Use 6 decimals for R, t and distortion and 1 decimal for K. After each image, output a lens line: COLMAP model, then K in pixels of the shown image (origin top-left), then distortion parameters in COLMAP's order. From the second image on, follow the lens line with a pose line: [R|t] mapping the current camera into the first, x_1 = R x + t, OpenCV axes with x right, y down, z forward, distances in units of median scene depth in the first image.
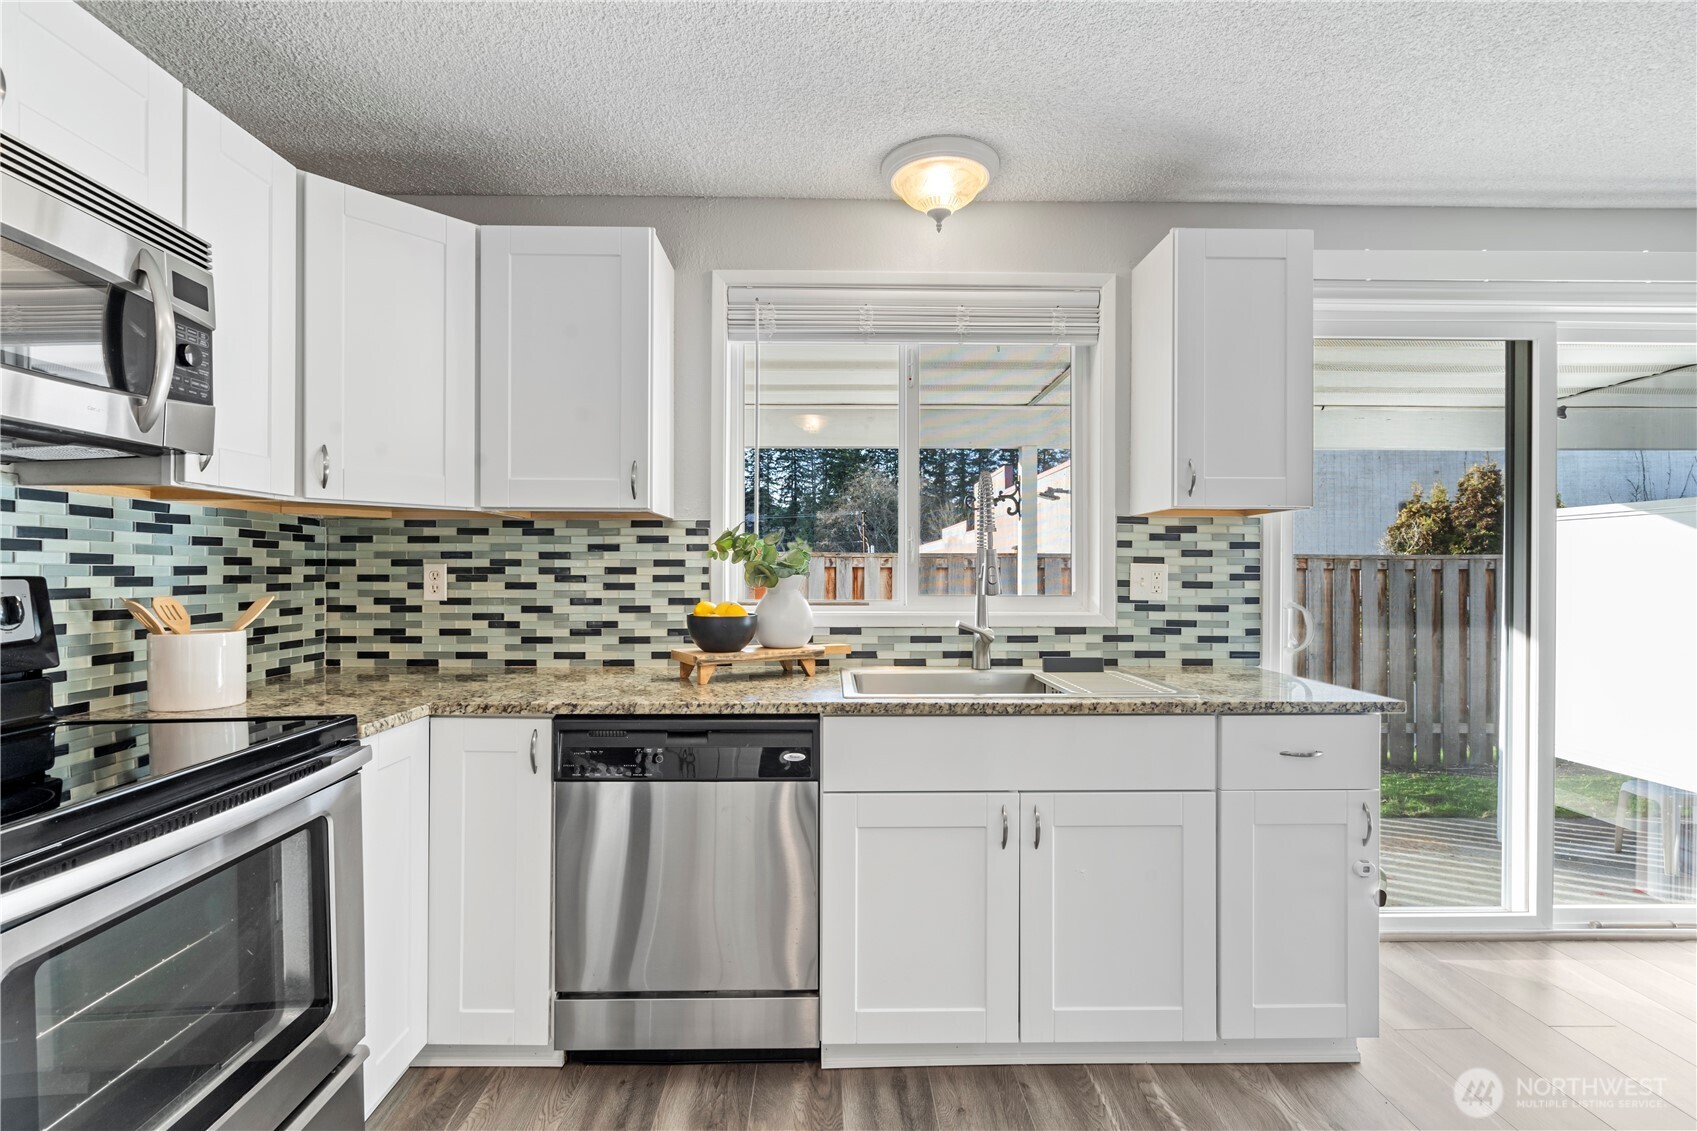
lens RADIAL K [[776.8, 0, 843.0], [0, 776.8, 573.6], [0, 0, 1]] dist [0.000662, -0.000522]
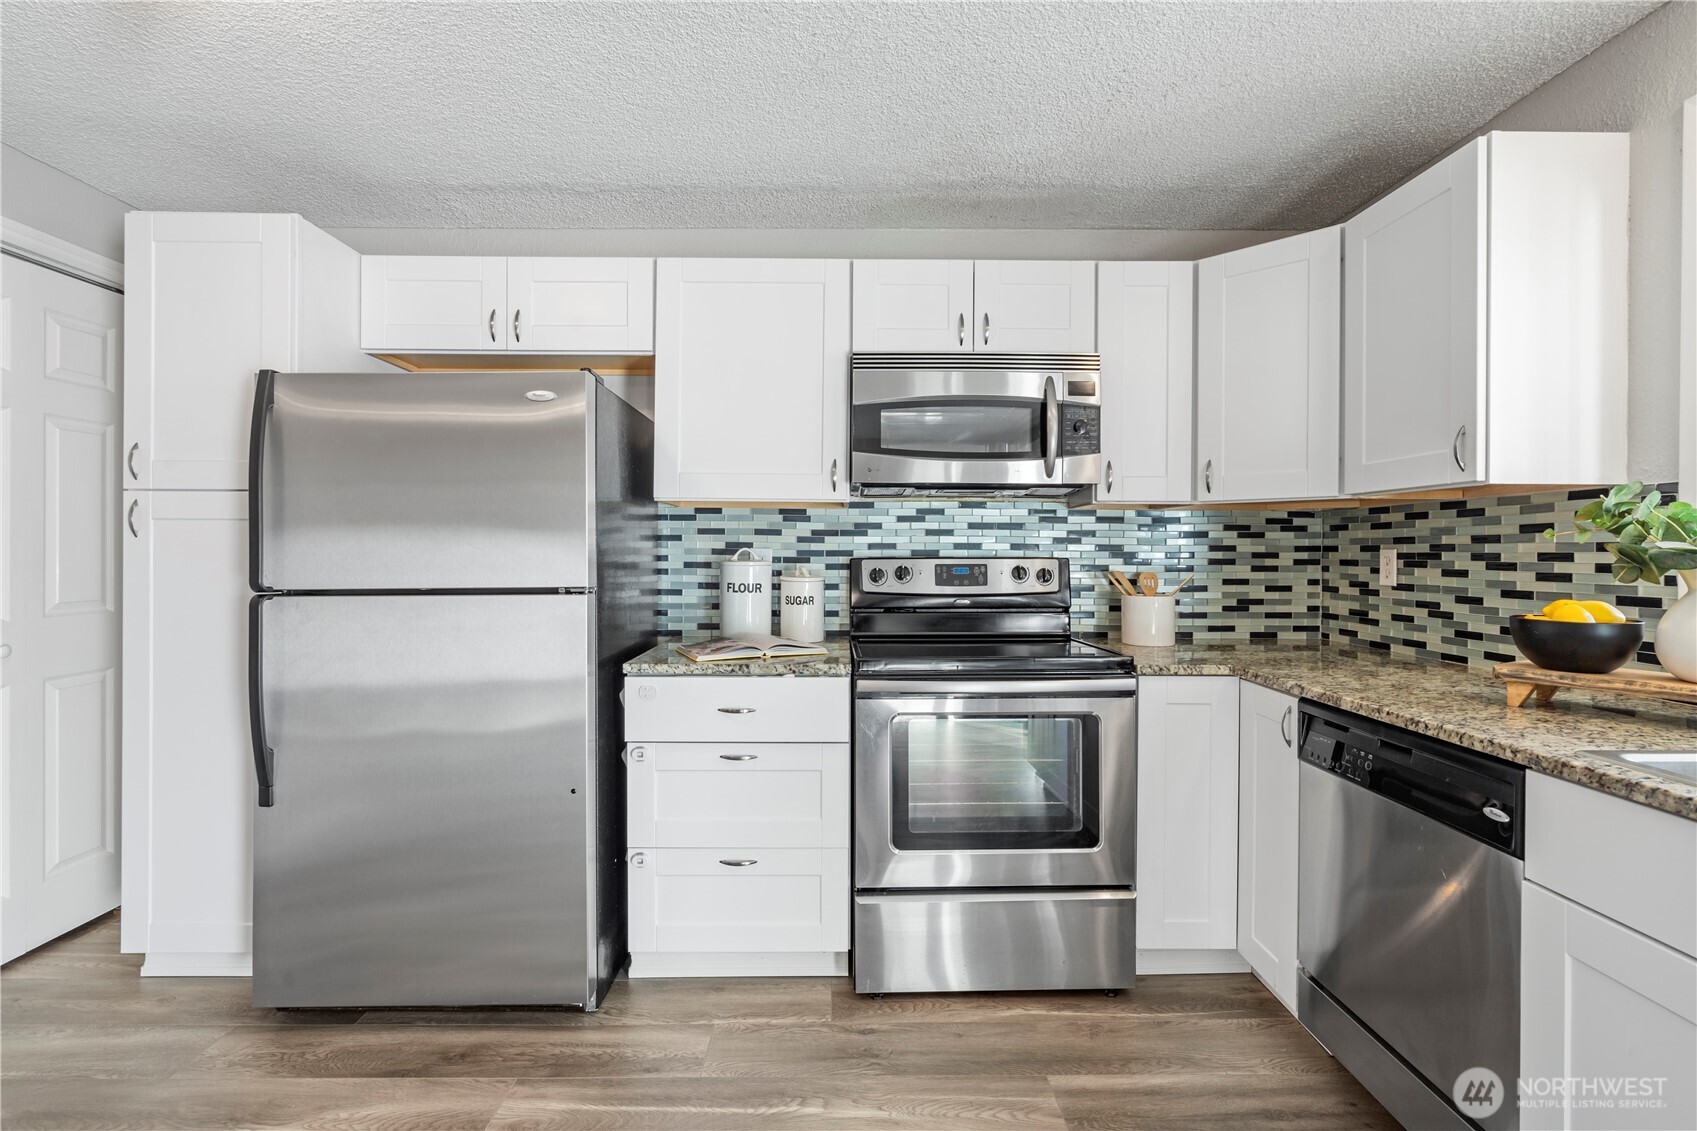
lens RADIAL K [[776.8, 0, 849.9], [0, 776.8, 554.4], [0, 0, 1]] dist [0.000662, -0.000522]
pose [[-0.004039, 0.001026, -0.999991, 0.496315], [-0.008916, 0.999960, 0.001062, -0.000884], [0.999952, 0.008920, -0.004029, 0.300160]]
